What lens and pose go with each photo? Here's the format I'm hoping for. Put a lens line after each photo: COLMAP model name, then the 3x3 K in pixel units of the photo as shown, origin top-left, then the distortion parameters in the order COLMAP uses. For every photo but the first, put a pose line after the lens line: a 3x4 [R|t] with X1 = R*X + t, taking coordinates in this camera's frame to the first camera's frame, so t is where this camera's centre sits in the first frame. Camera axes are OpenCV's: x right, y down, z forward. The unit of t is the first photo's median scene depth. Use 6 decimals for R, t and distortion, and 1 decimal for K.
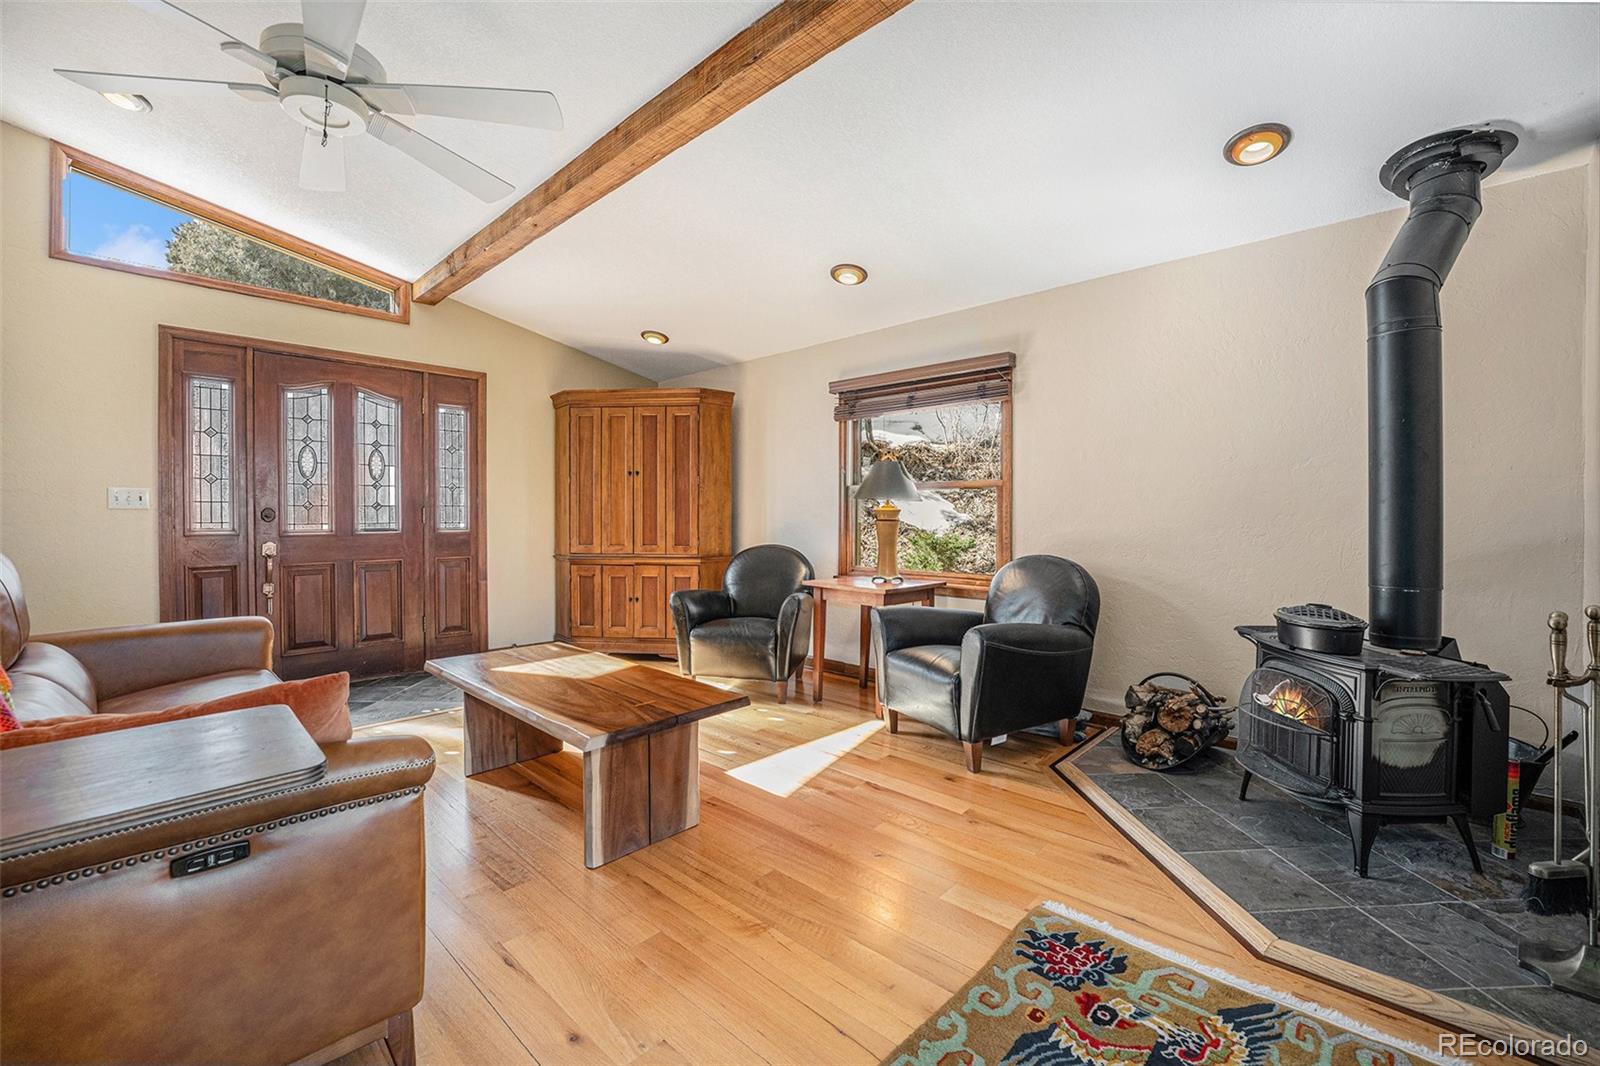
lens RADIAL K [[664.1, 0, 801.1], [0, 664.1, 524.6], [0, 0, 1]] dist [0.001344, 0.000960]
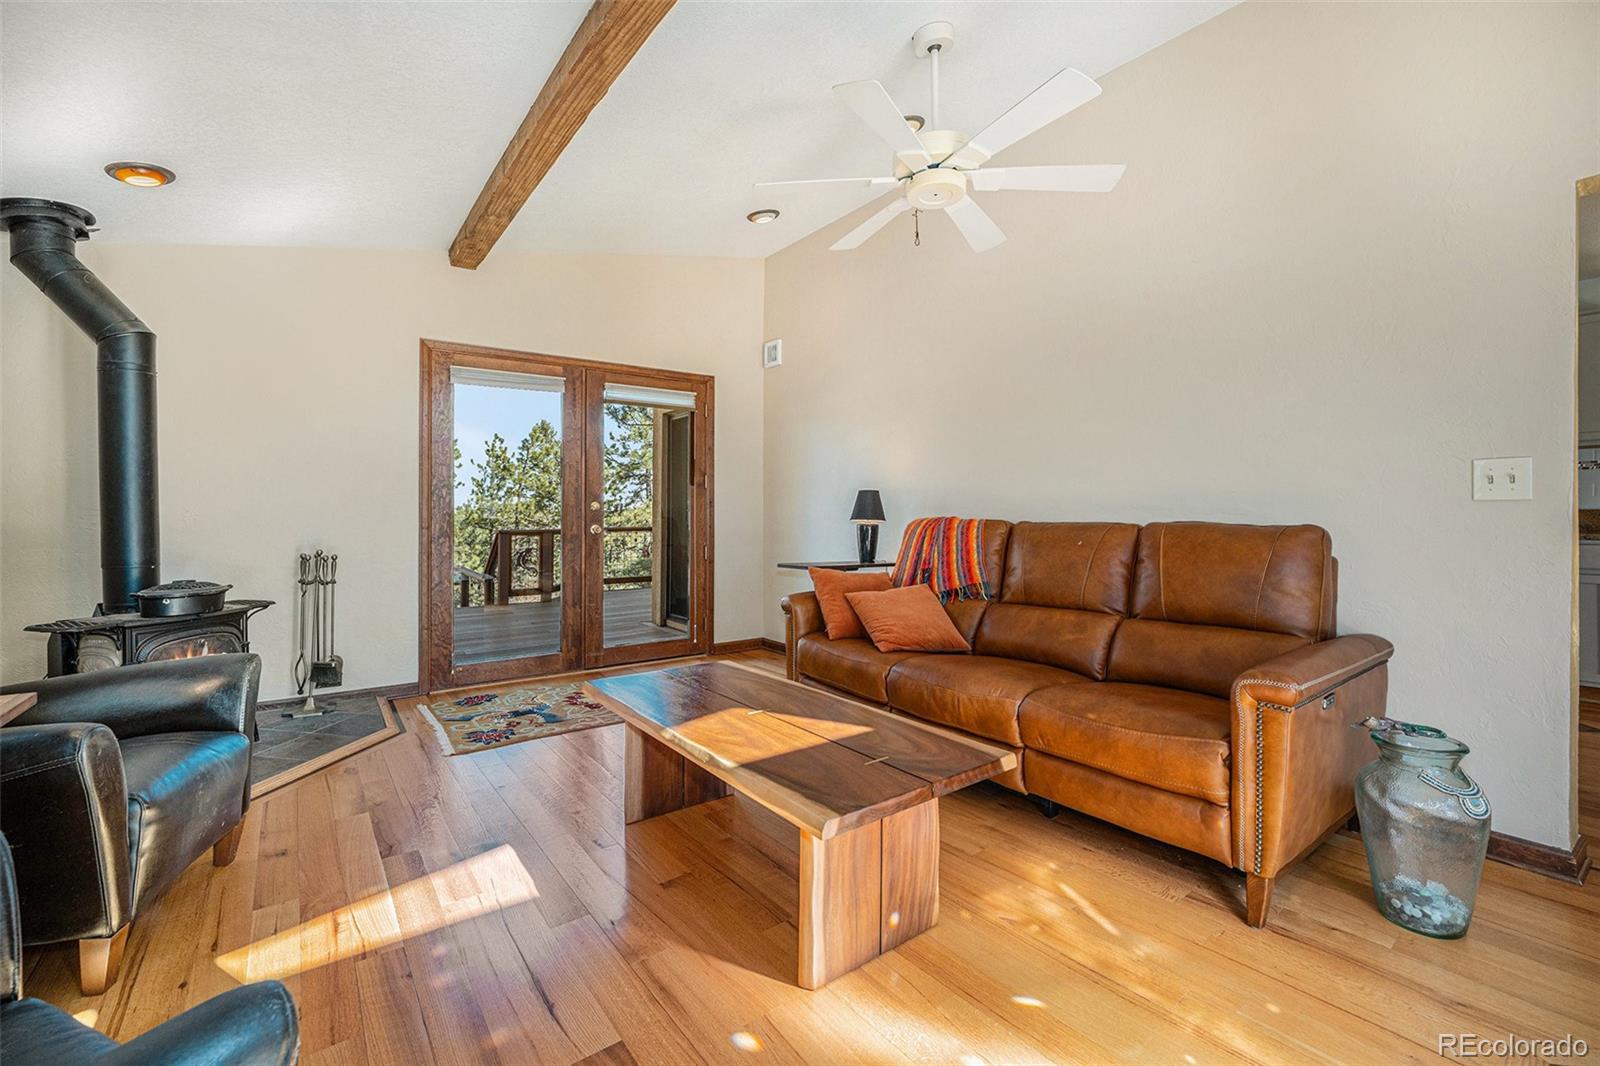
lens RADIAL K [[664.1, 0, 787.9], [0, 664.1, 505.4], [0, 0, 1]] dist [0.001344, 0.000960]
pose [[-0.978572, 0.004761, 0.205849, -0.334085], [0.004082, 0.999985, -0.003725, -0.010508], [-0.205863, -0.002805, -0.978577, 1.046435]]
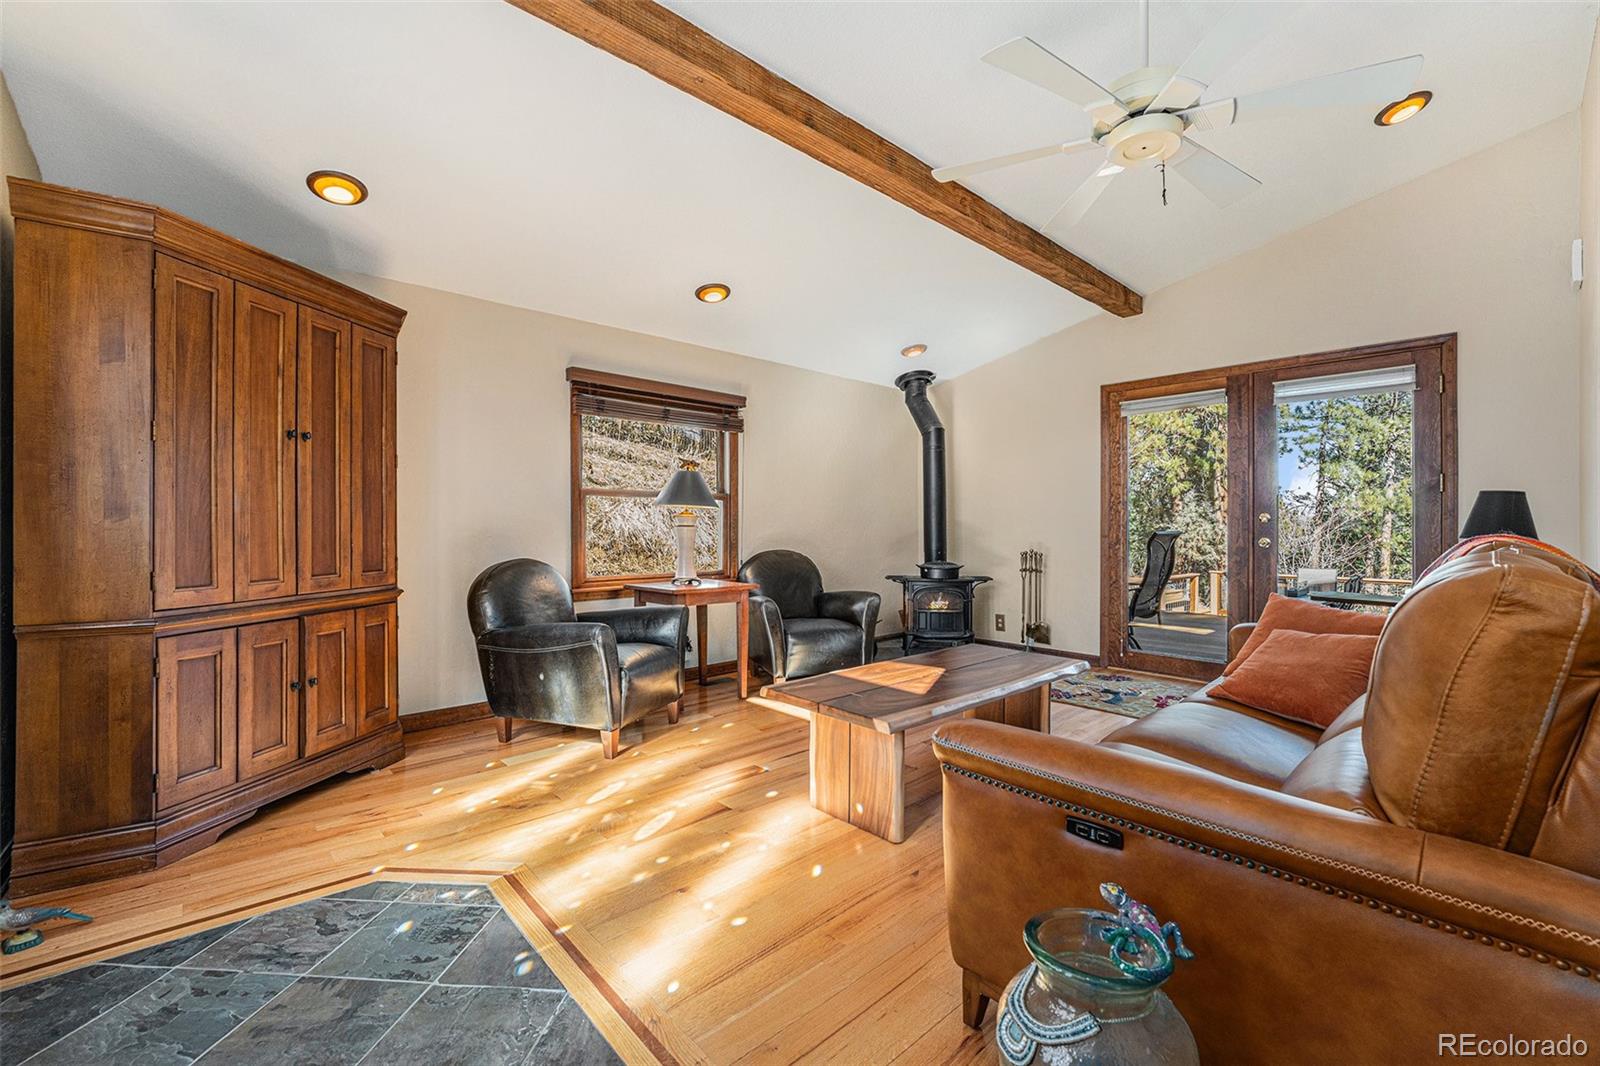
lens RADIAL K [[664.1, 0, 812.4], [0, 664.1, 521.9], [0, 0, 1]] dist [0.001344, 0.000960]
pose [[0.056646, 0.000884, 0.998394, -0.852408], [0.004509, 0.999989, -0.001141, -0.010218], [-0.998384, 0.004567, 0.056641, 0.674741]]
